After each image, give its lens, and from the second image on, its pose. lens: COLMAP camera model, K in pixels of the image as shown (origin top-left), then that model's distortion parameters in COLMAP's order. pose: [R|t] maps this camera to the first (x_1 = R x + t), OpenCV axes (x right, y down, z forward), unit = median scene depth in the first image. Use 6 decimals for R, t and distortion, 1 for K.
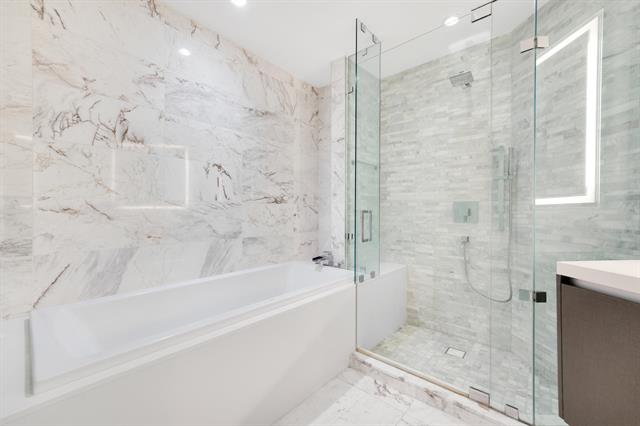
lens RADIAL K [[247.7, 0, 309.7], [0, 247.7, 215.5], [0, 0, 1]] dist [0.000494, 0.022111]
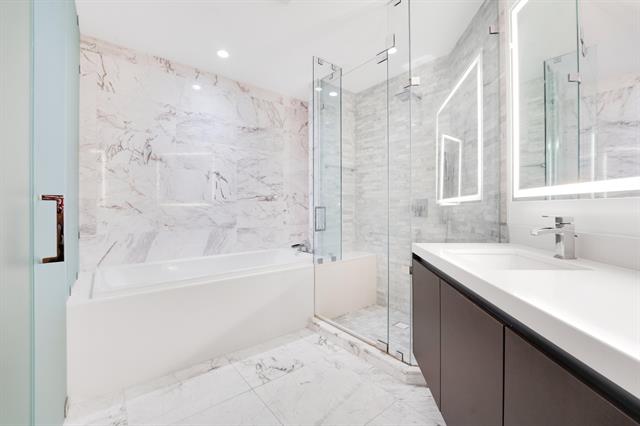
lens RADIAL K [[247.7, 0, 309.7], [0, 247.7, 215.5], [0, 0, 1]] dist [0.000494, 0.022111]
pose [[0.986758, 0.004553, -0.162136, 0.334888], [-0.001911, 0.999863, 0.016445, 0.003146], [0.162189, -0.015917, 0.986631, -0.232792]]
